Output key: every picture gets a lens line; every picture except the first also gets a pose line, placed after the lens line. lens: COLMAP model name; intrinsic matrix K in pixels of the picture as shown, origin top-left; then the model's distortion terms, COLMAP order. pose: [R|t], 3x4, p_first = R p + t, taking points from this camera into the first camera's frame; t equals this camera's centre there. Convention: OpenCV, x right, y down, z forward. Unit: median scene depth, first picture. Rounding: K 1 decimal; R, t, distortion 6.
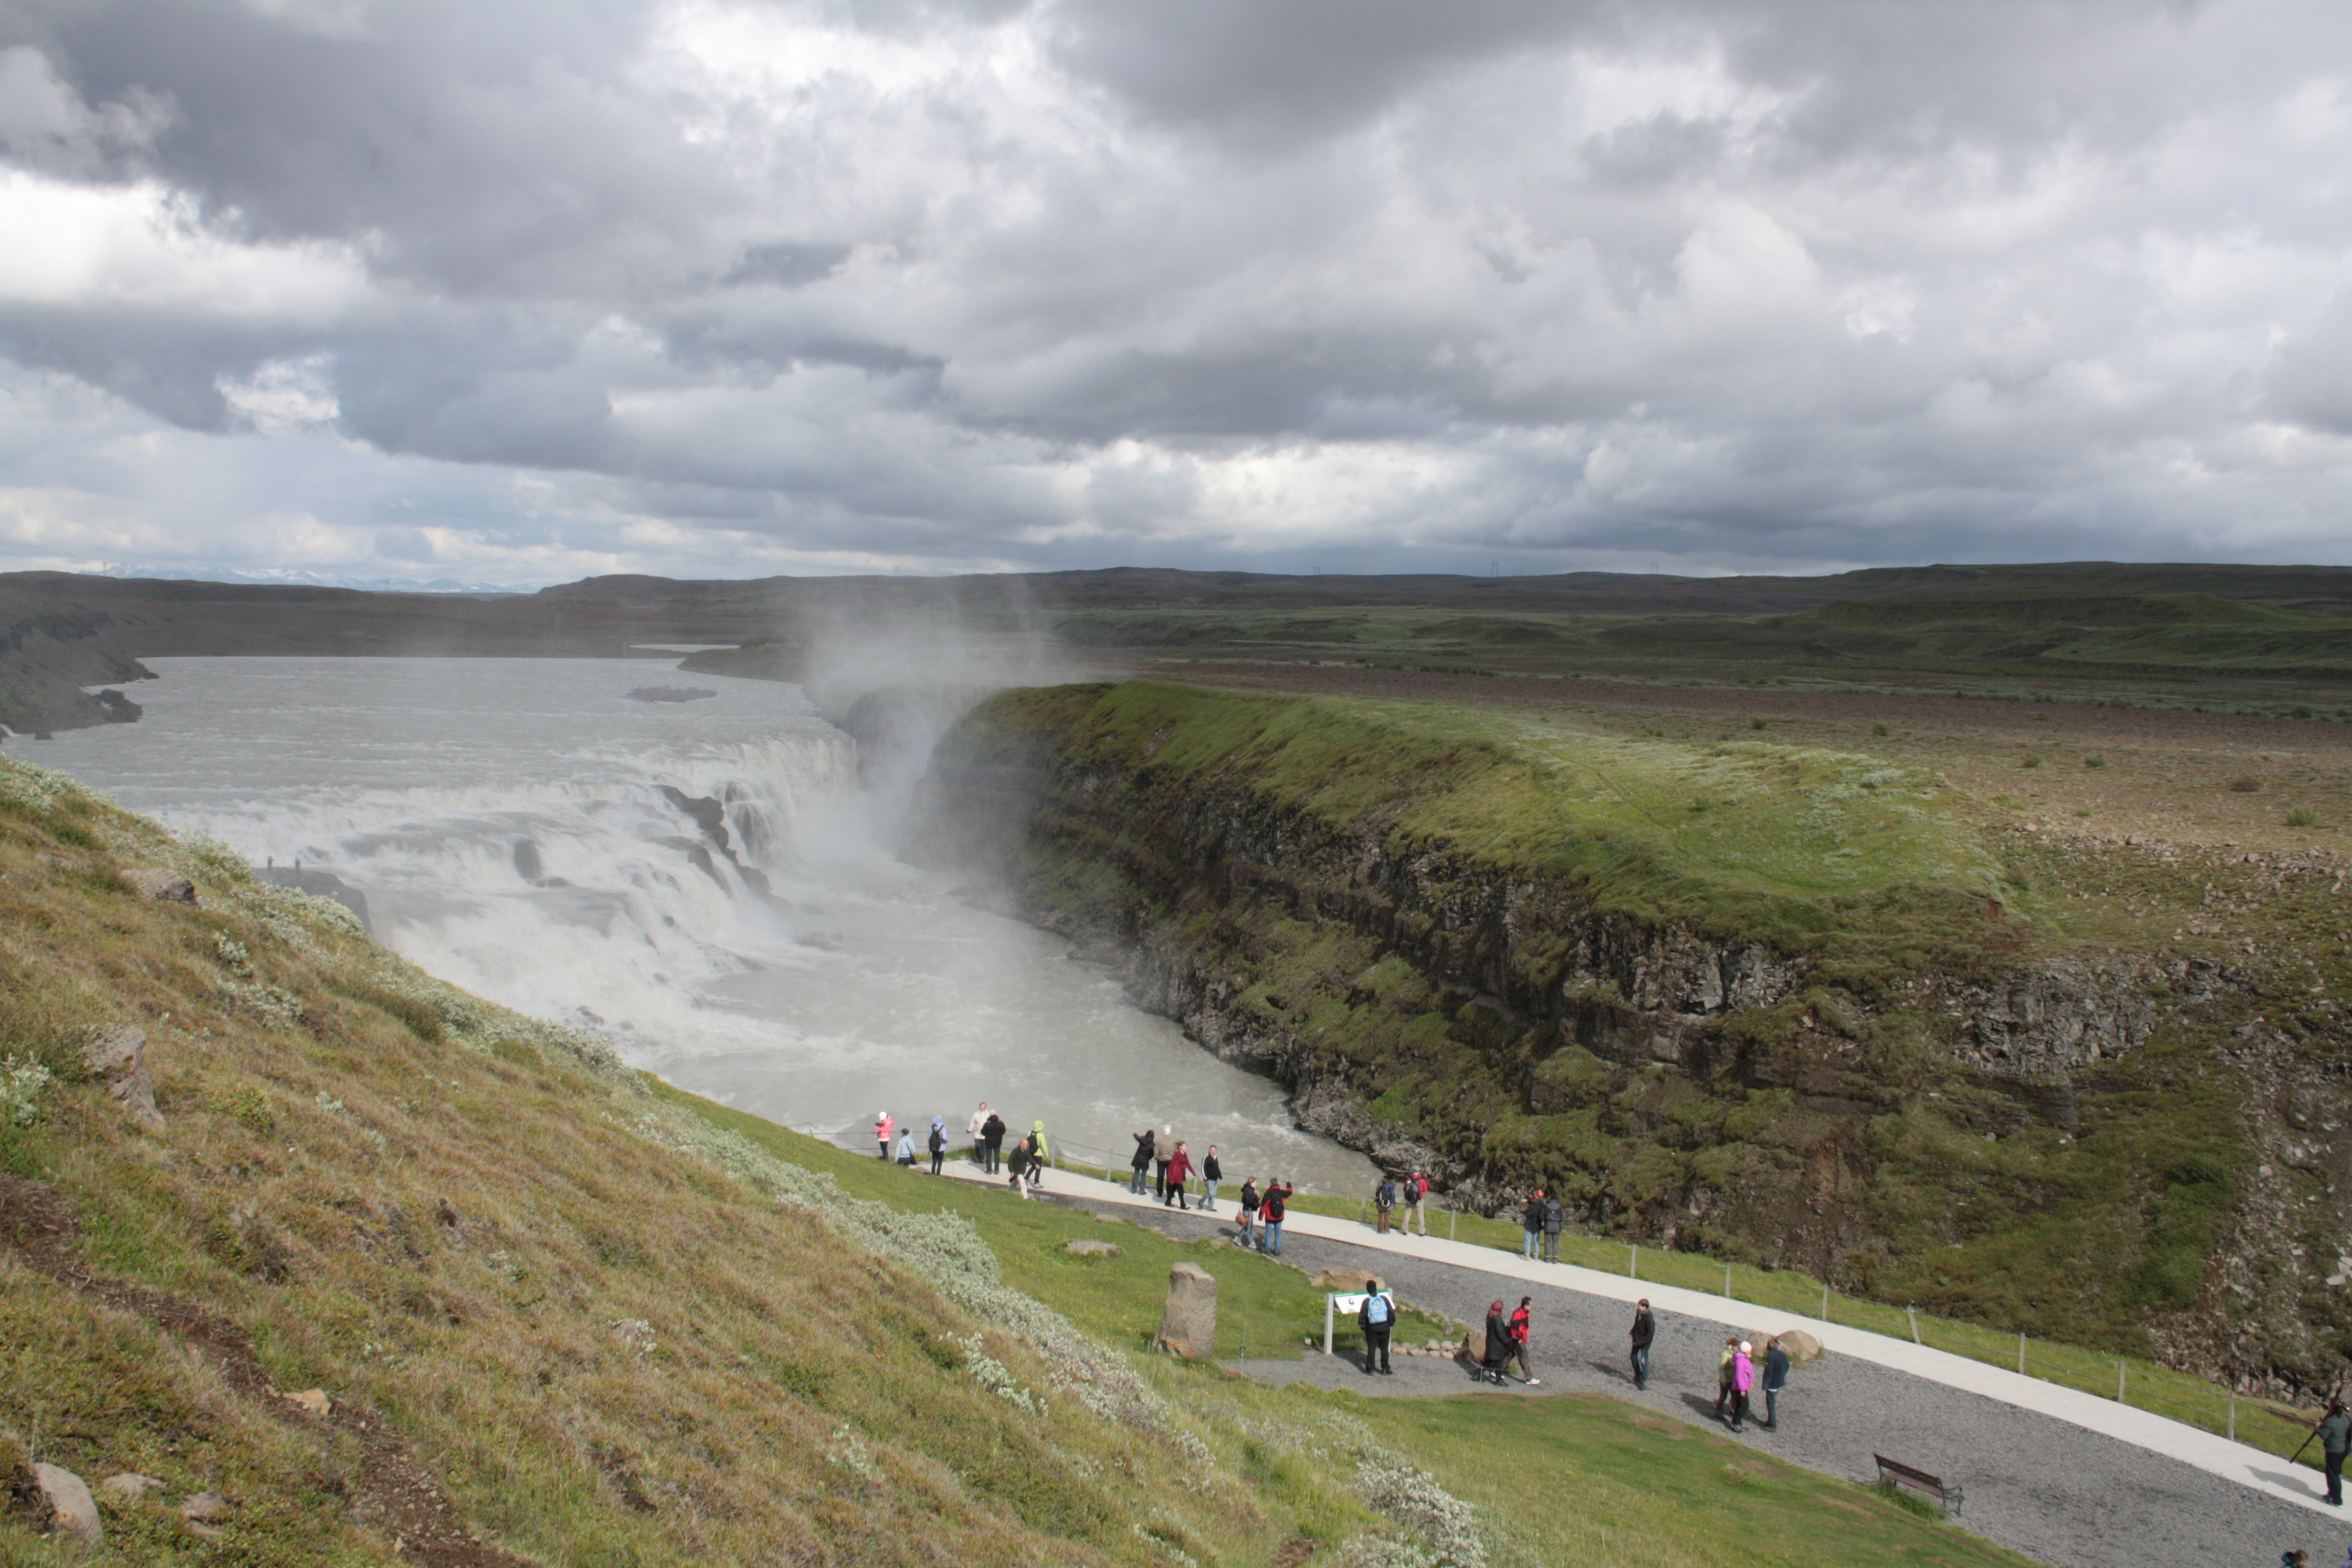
lens RADIAL K [[2908.7, 0, 1176.0], [0, 2908.7, 784.0], [0, 0, 1]] dist [-0.050374, 0.133503]
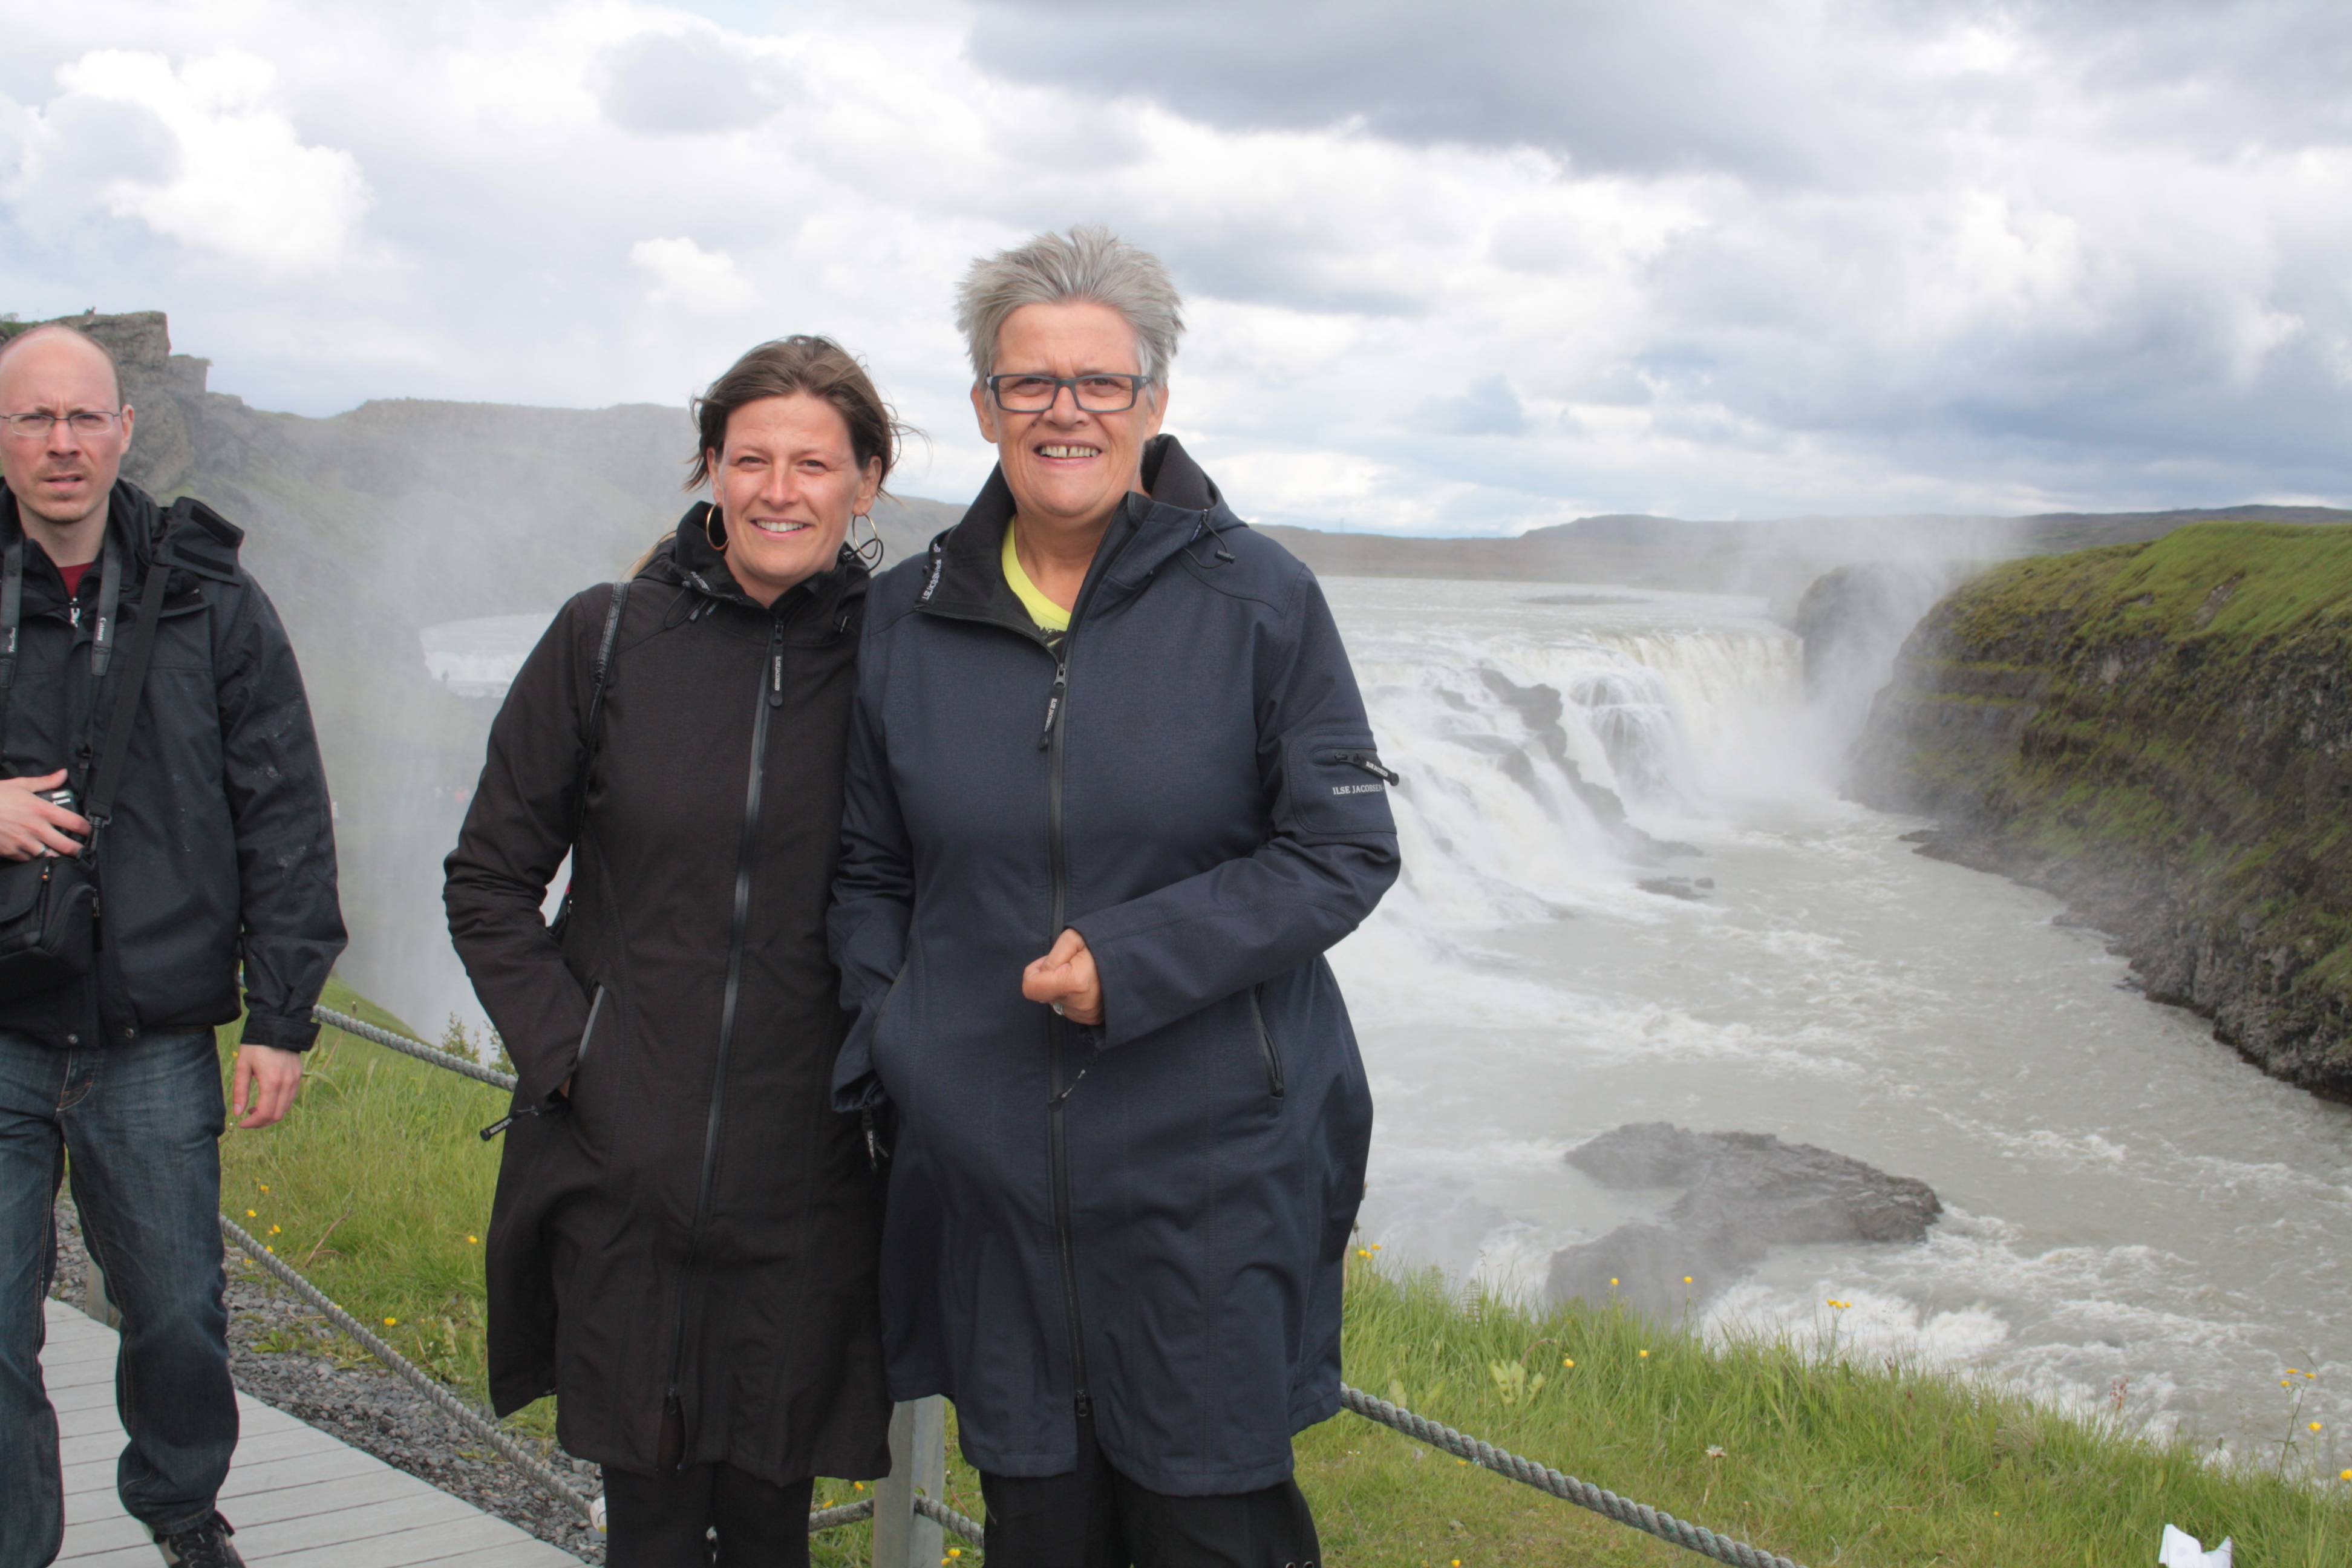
lens RADIAL K [[3473.2, 0, 1176.0], [0, 3473.2, 784.0], [0, 0, 1]] dist [-0.001955, 0.073576]
pose [[0.949040, 0.021198, -0.314442, 0.025067], [-0.020653, 0.999774, 0.005065, 0.036418], [0.314478, 0.001687, 0.949263, 0.256635]]
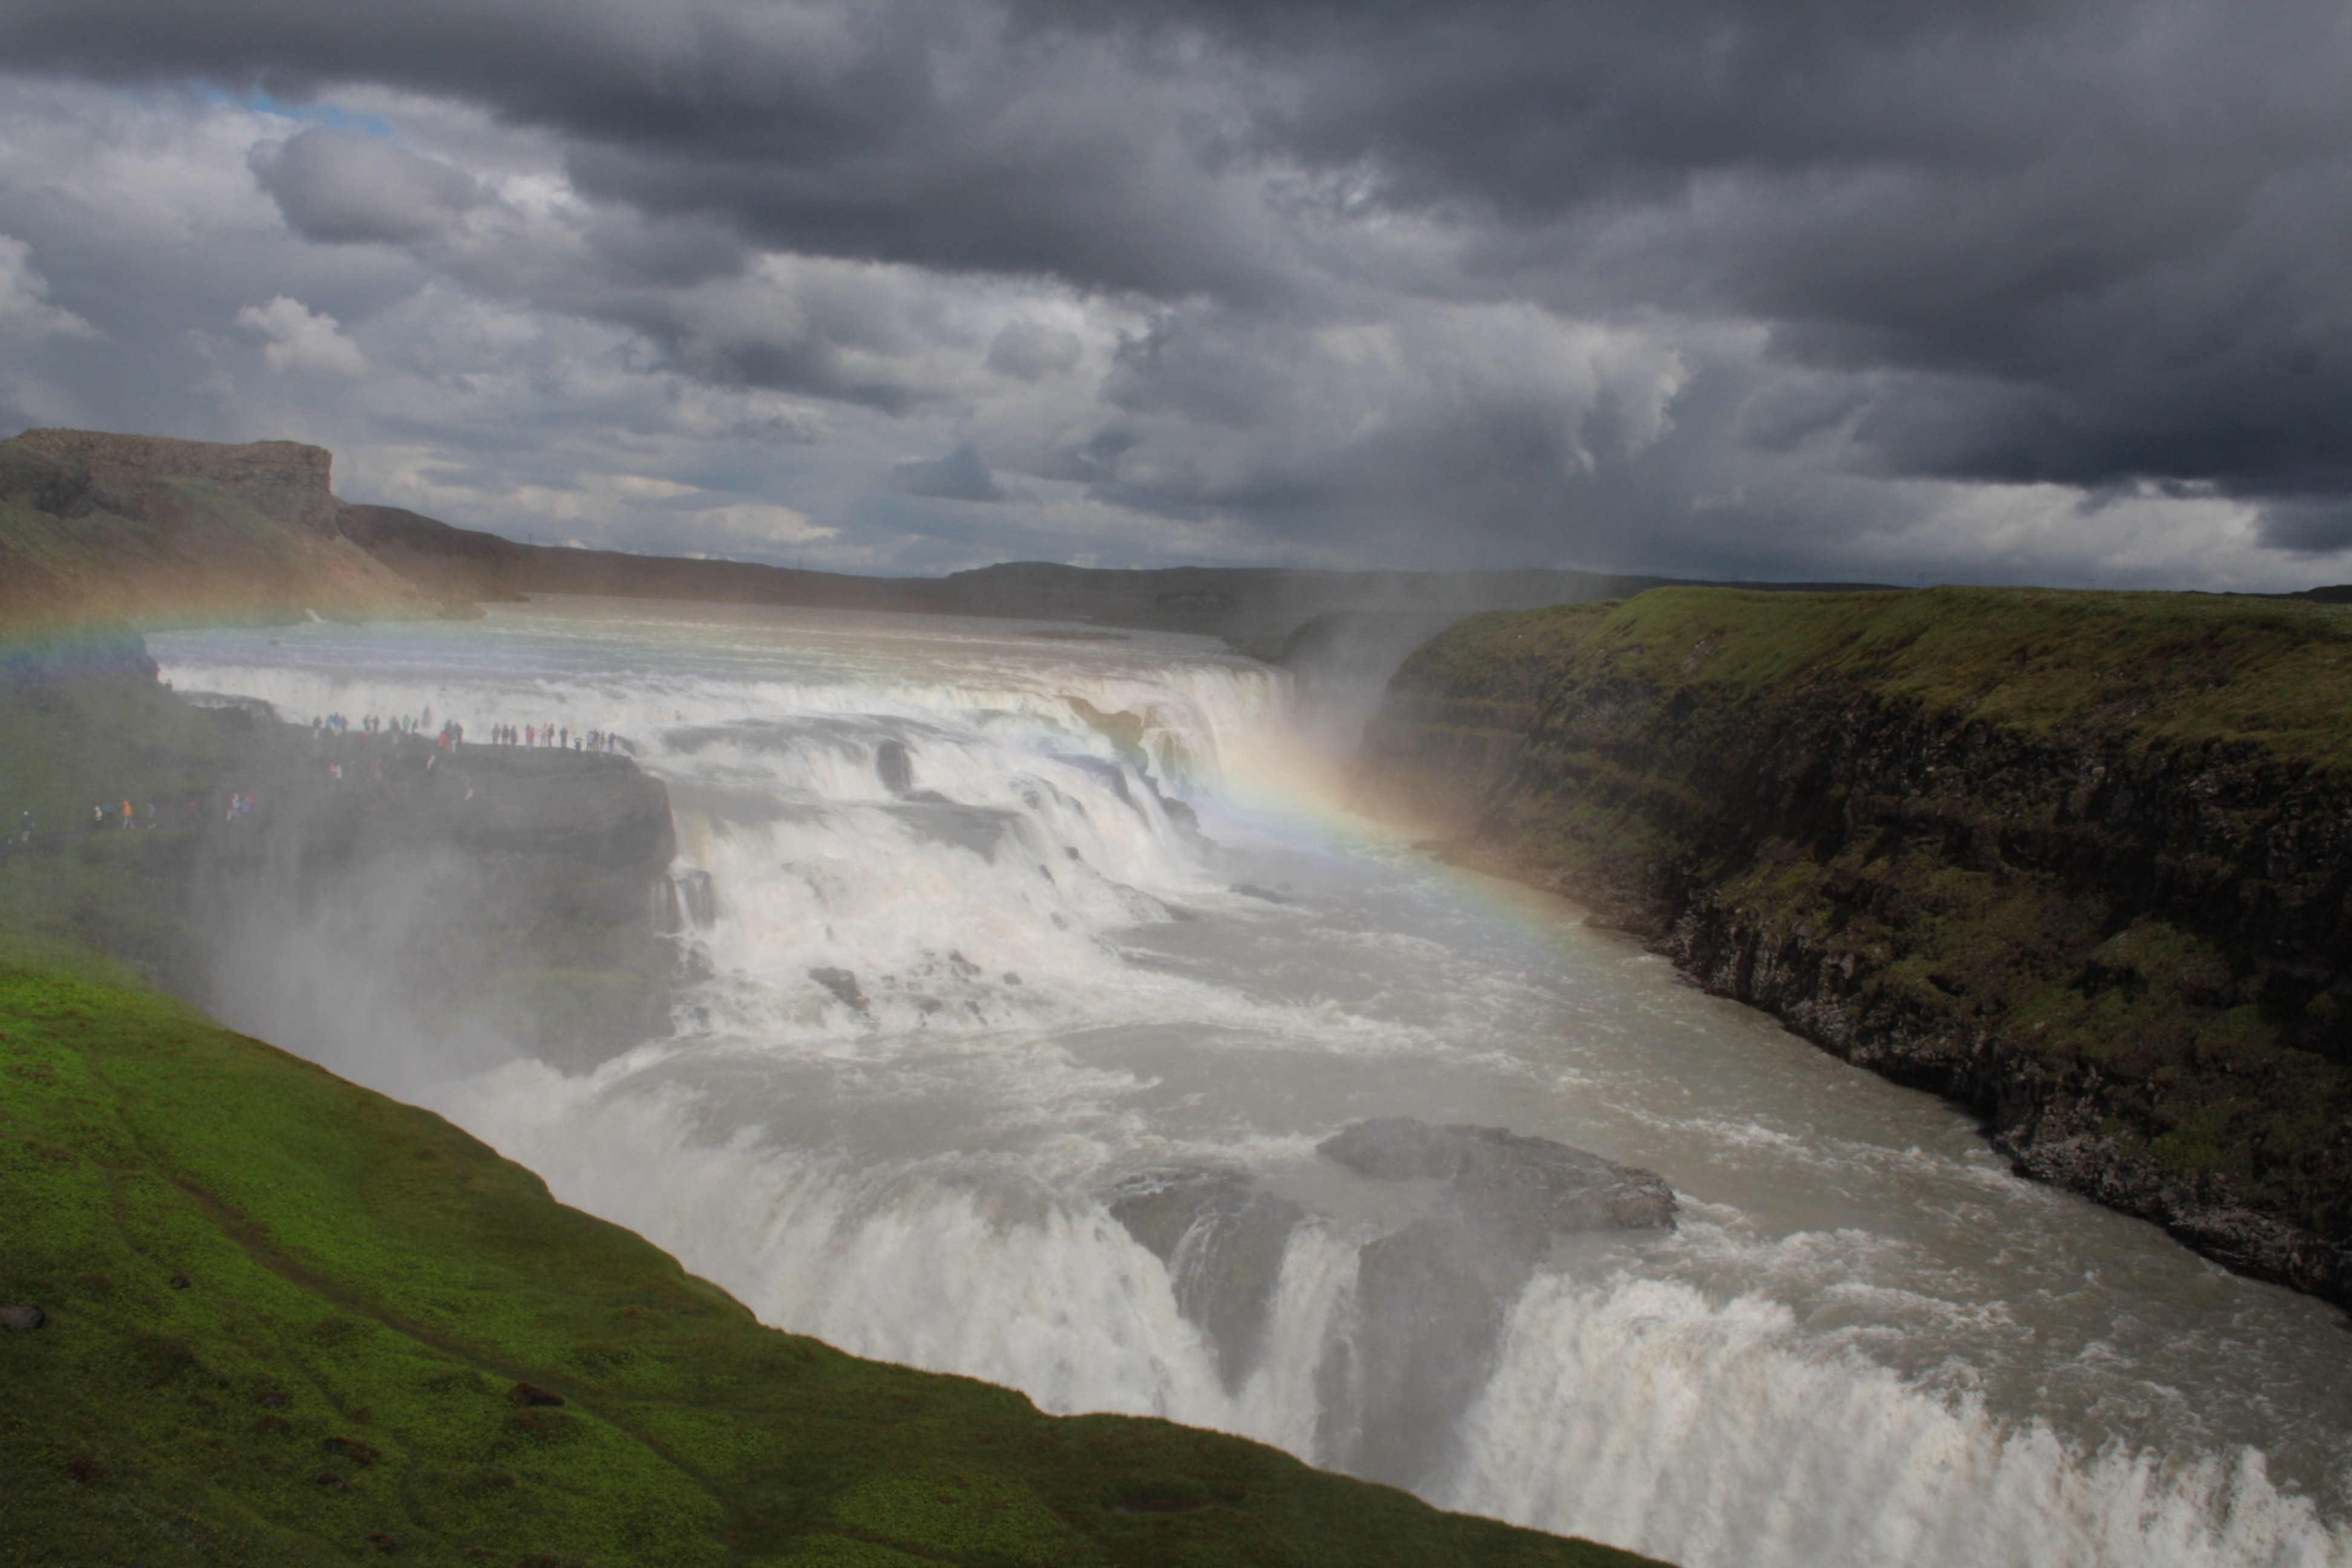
lens RADIAL K [[2891.0, 0, 1176.0], [0, 2891.0, 784.0], [0, 0, 1]] dist [-0.045556, 0.101539]
pose [[0.990118, 0.036410, -0.135425, -0.053399], [-0.036686, 0.999327, 0.000463, 0.033354], [0.135351, 0.004510, 0.990787, 0.295098]]
